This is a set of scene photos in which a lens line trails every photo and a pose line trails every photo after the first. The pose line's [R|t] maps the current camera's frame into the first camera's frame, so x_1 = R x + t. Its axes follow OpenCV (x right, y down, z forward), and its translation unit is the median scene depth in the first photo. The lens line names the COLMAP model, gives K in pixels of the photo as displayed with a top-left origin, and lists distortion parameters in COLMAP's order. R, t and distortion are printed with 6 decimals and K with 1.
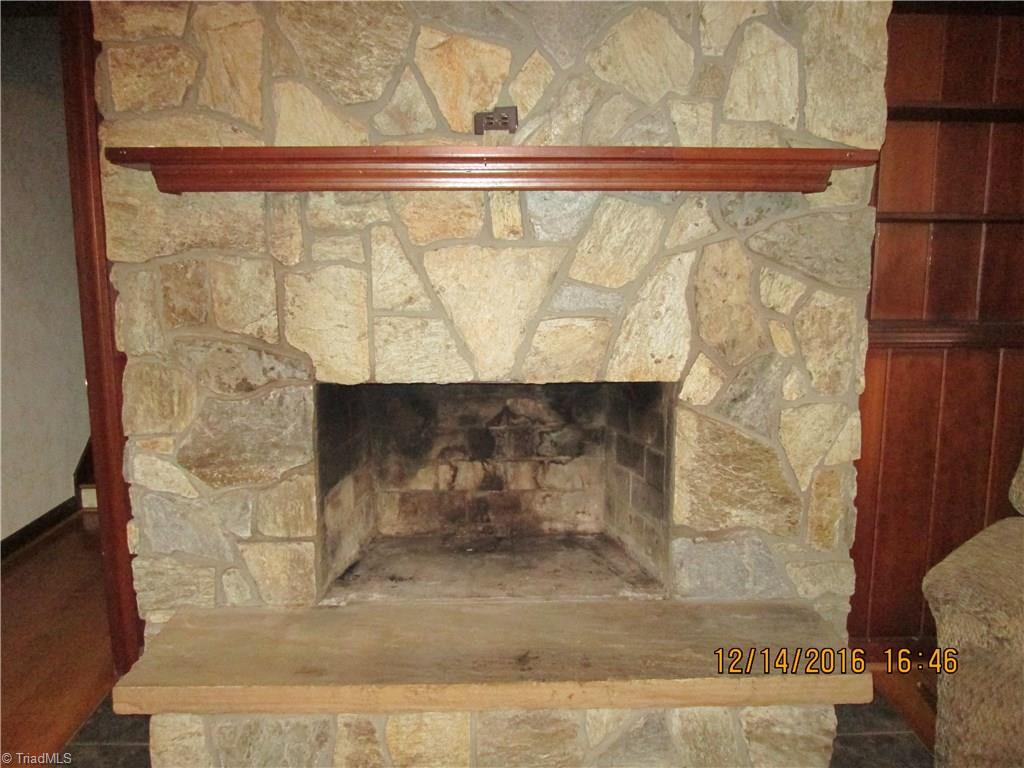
lens RADIAL K [[865.8, 0, 512.0], [0, 865.8, 384.0], [0, 0, 1]] dist [-0.021560, 0.000761]
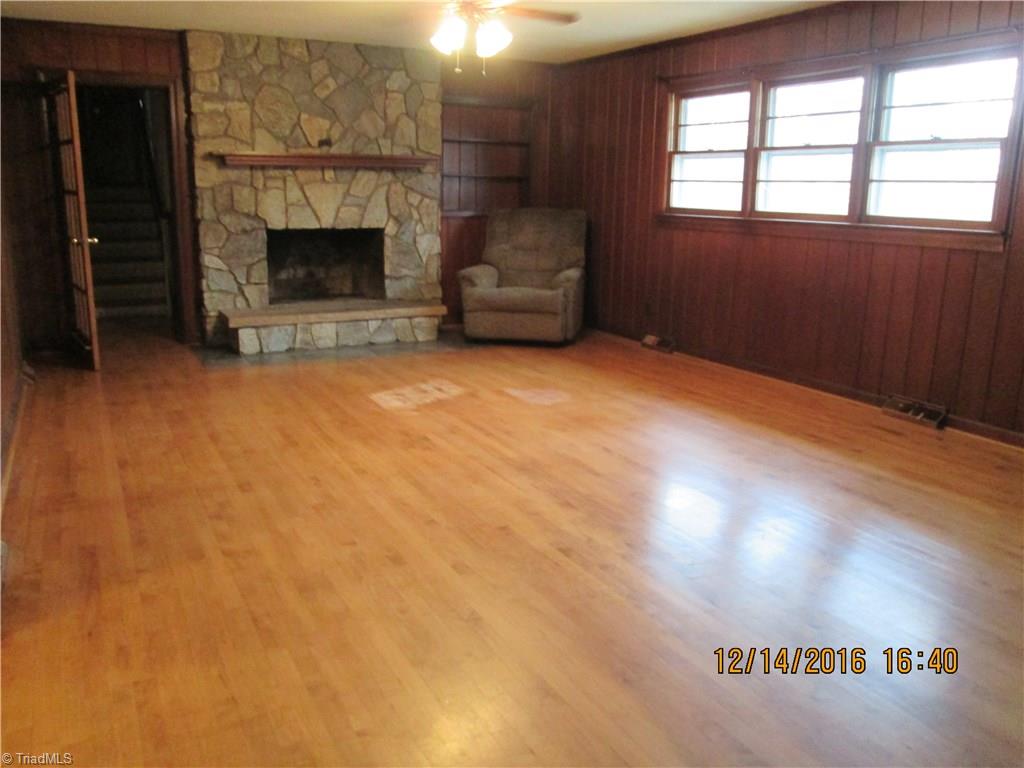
lens RADIAL K [[865.8, 0, 512.0], [0, 865.8, 384.0], [0, 0, 1]] dist [-0.021560, 0.000761]
pose [[0.900442, -0.084318, 0.426725, -0.789541], [0.053568, 0.995060, 0.083582, 0.329244], [-0.431664, -0.052402, 0.900511, -2.086416]]
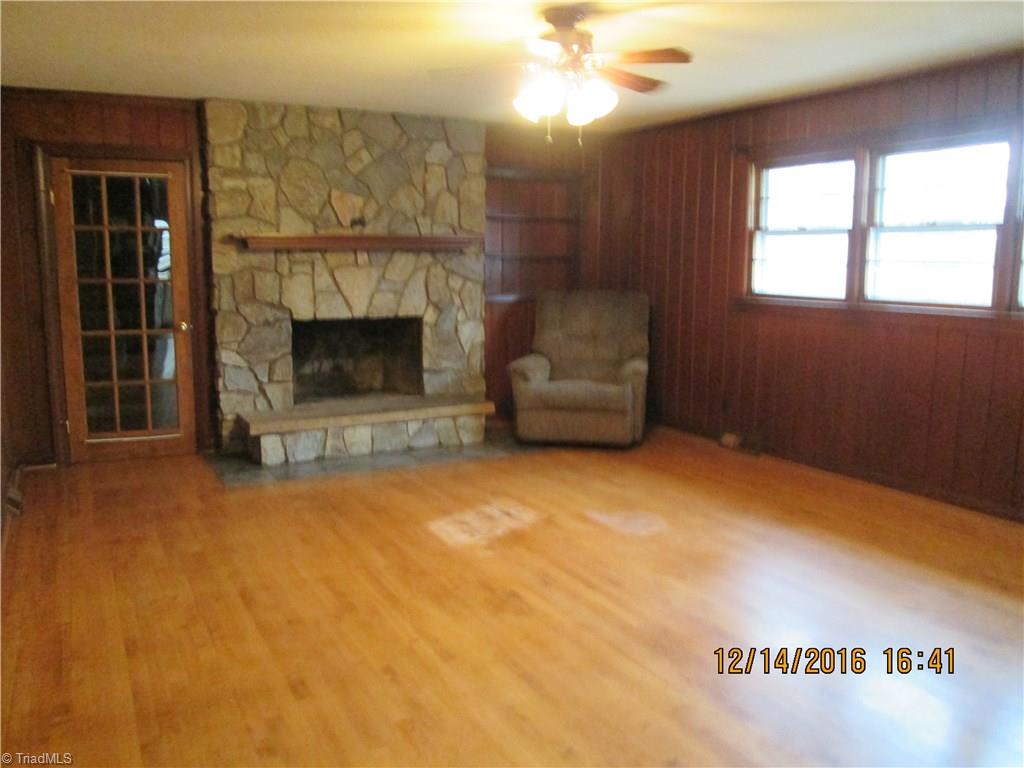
lens RADIAL K [[865.8, 0, 512.0], [0, 865.8, 384.0], [0, 0, 1]] dist [-0.021560, 0.000761]
pose [[0.896270, -0.062181, 0.439128, -0.799555], [0.065813, 0.997808, 0.006964, 0.220210], [-0.438598, 0.022659, 0.898398, -1.646750]]
